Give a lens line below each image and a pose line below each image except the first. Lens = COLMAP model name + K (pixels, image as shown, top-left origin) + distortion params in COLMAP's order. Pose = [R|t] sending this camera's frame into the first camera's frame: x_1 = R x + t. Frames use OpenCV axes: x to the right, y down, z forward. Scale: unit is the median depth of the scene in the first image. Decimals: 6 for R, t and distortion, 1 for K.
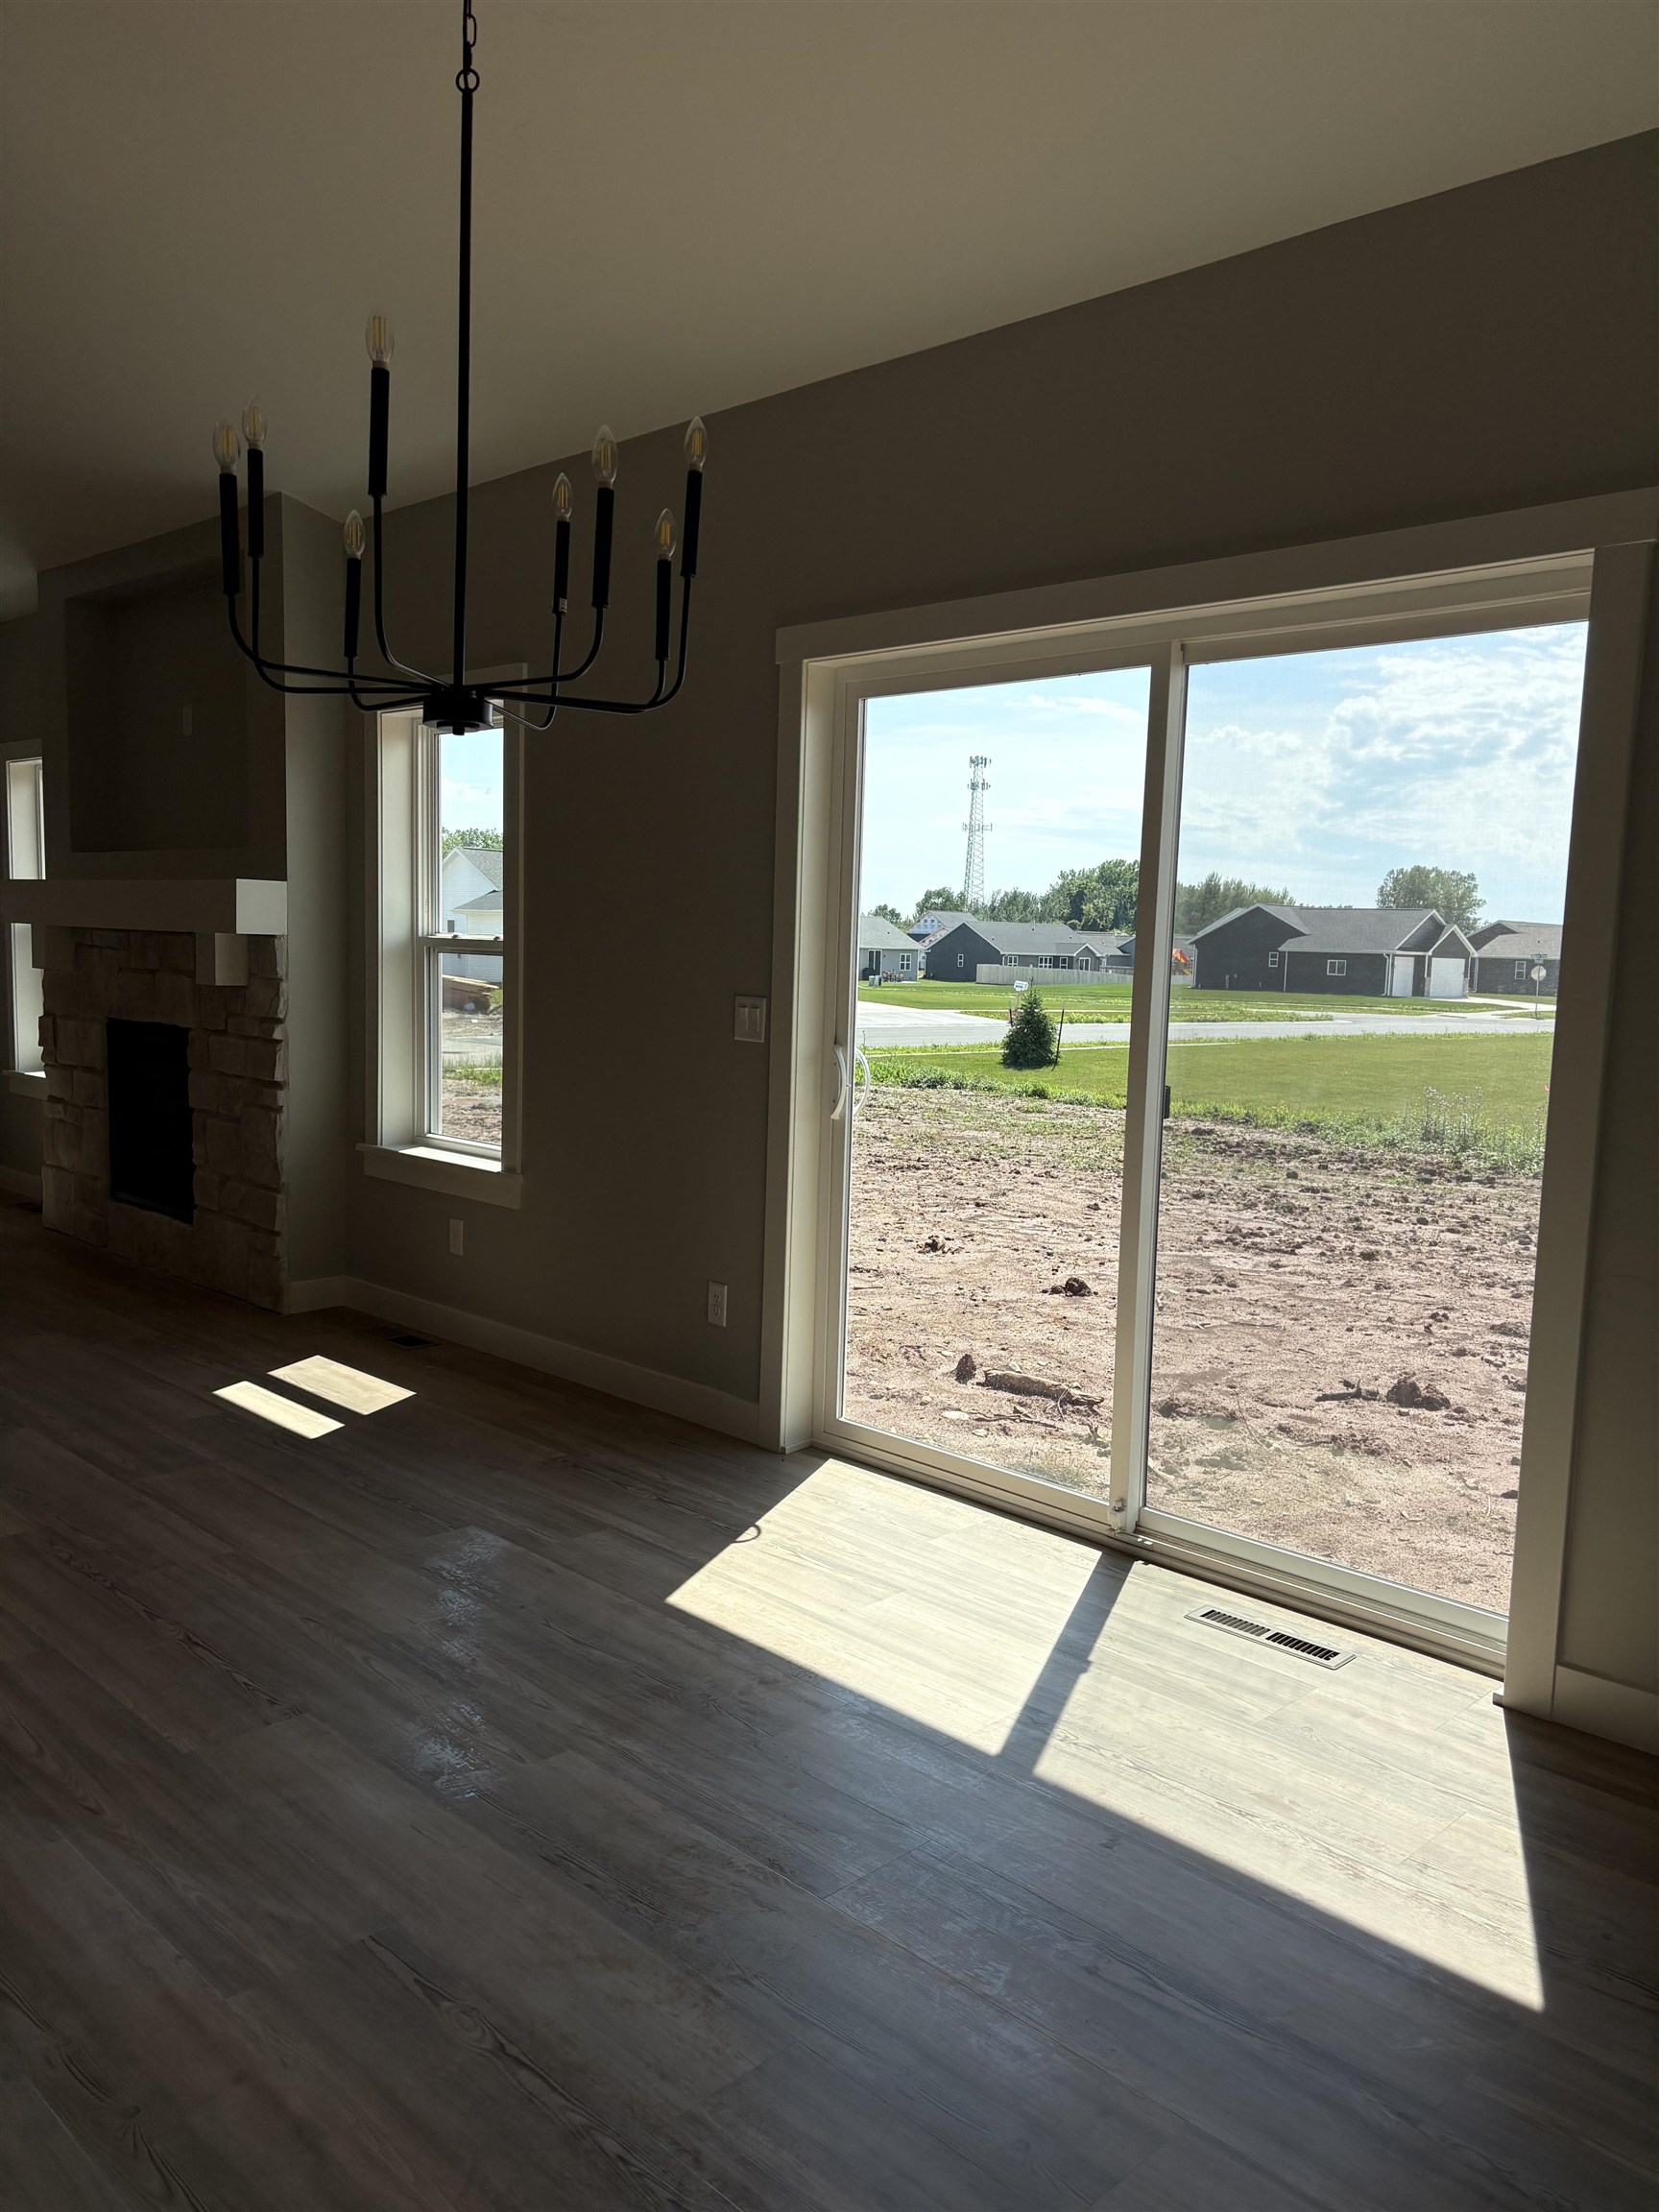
lens RADIAL K [[1673.4, 0, 813.7], [0, 1673.4, 1114.0], [0, 0, 1]] dist [0.009718, -0.003807]
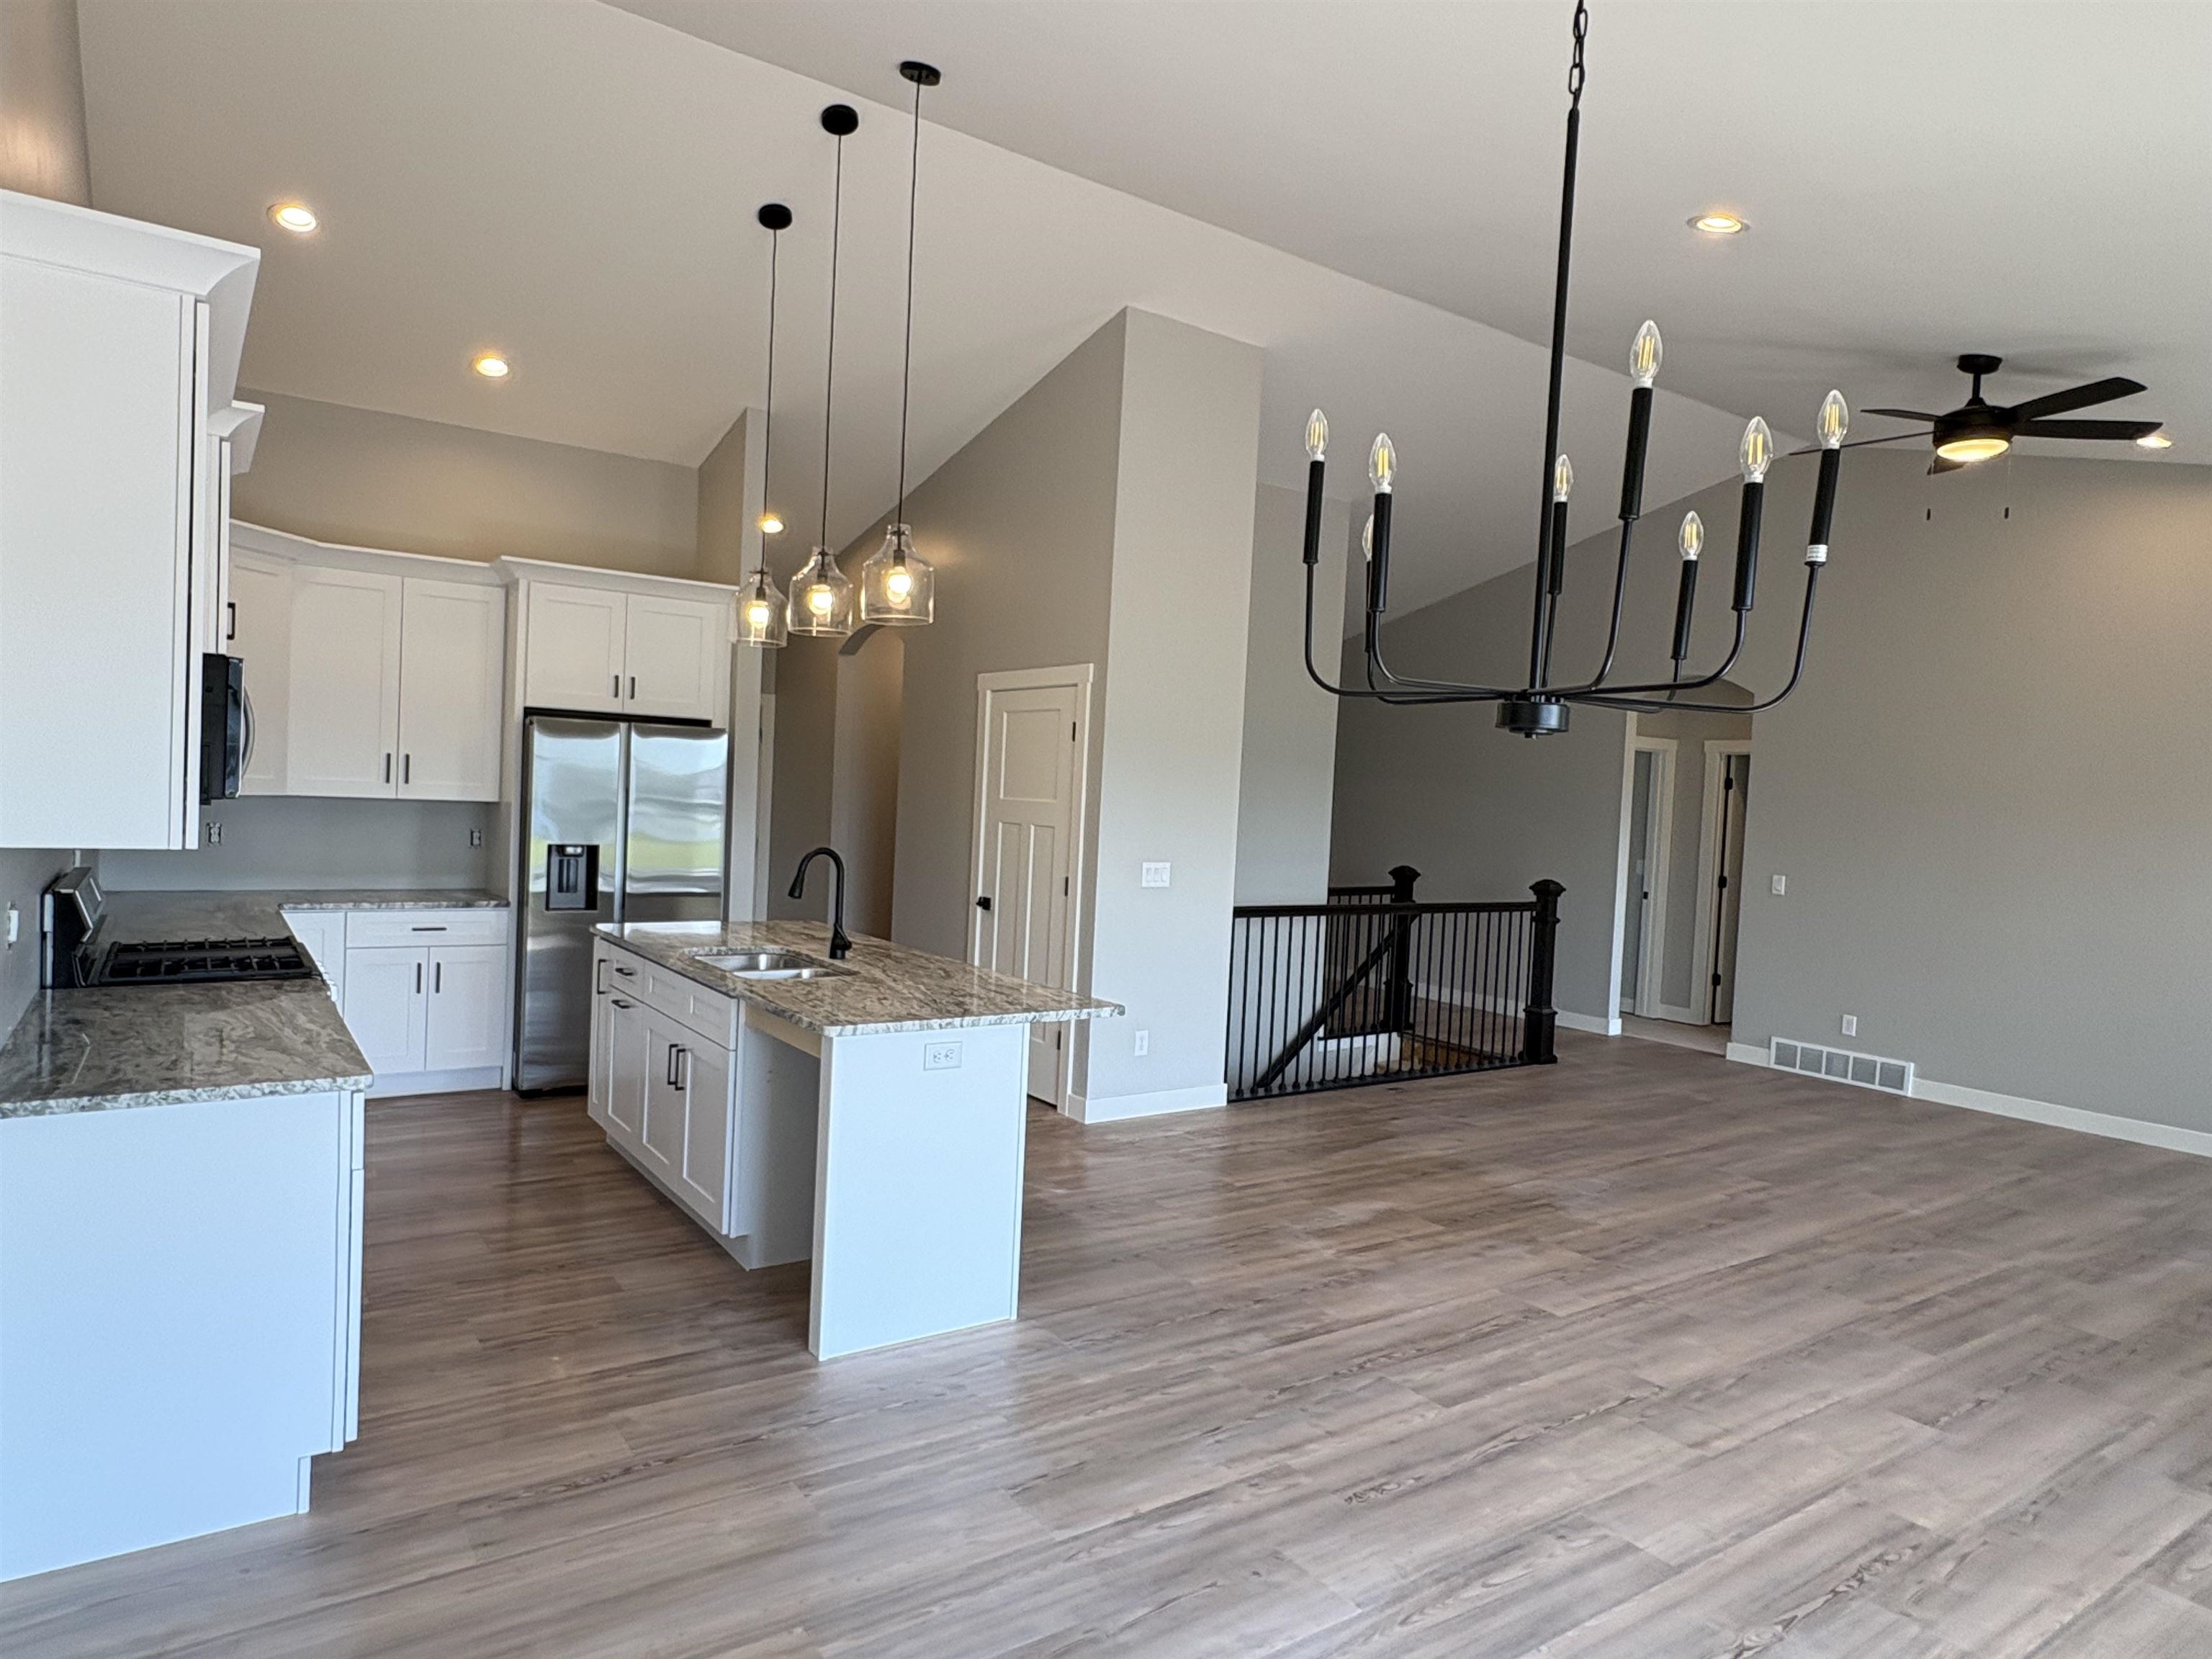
lens RADIAL K [[1293.0, 0, 1040.1], [0, 1293.0, 835.7], [0, 0, 1]] dist [-0.001336, 0.000766]
pose [[-0.200275, -0.006026, -0.979721, 0.311796], [-0.153087, 0.987891, 0.025218, -0.076973], [0.967706, 0.155033, -0.198773, 0.467463]]
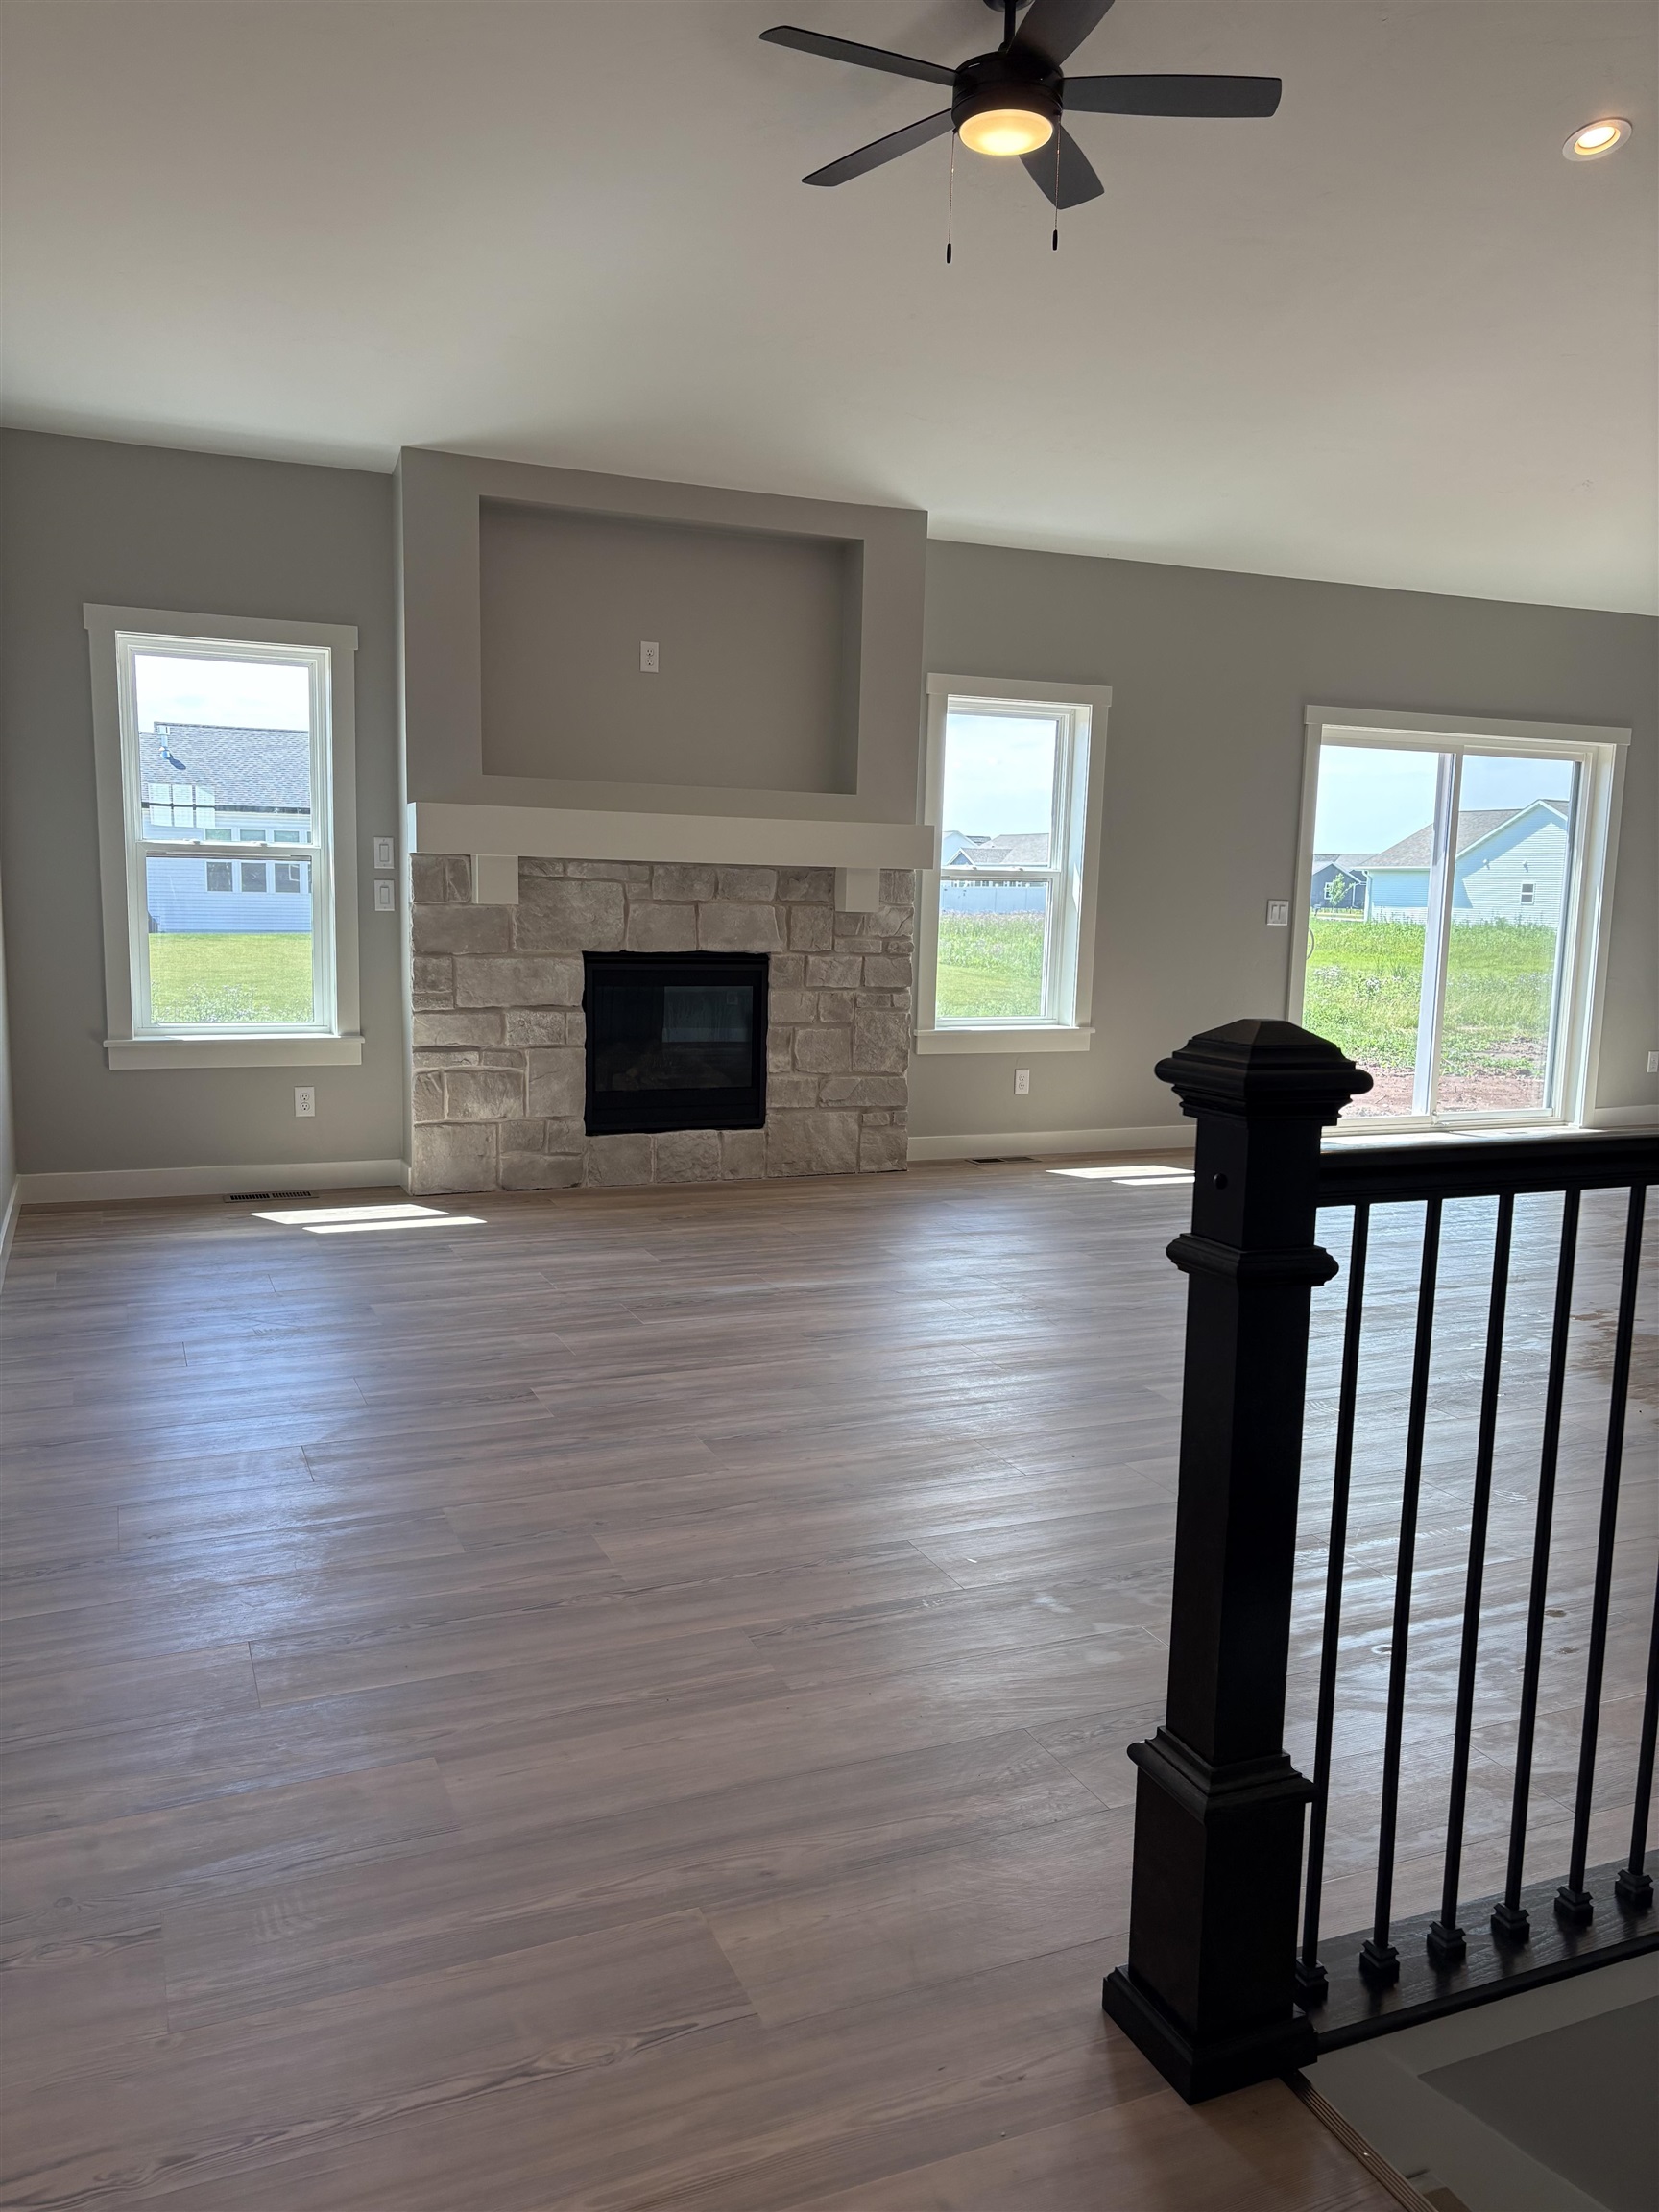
lens RADIAL K [[1687.4, 0, 833.6], [0, 1687.4, 1147.8], [0, 0, 1]] dist [0.174443, -0.515915]
pose [[0.368488, -0.162849, 0.915258, -1.905686], [0.083092, 0.986366, 0.142048, -0.106842], [-0.925912, 0.023707, 0.376996, 0.727201]]
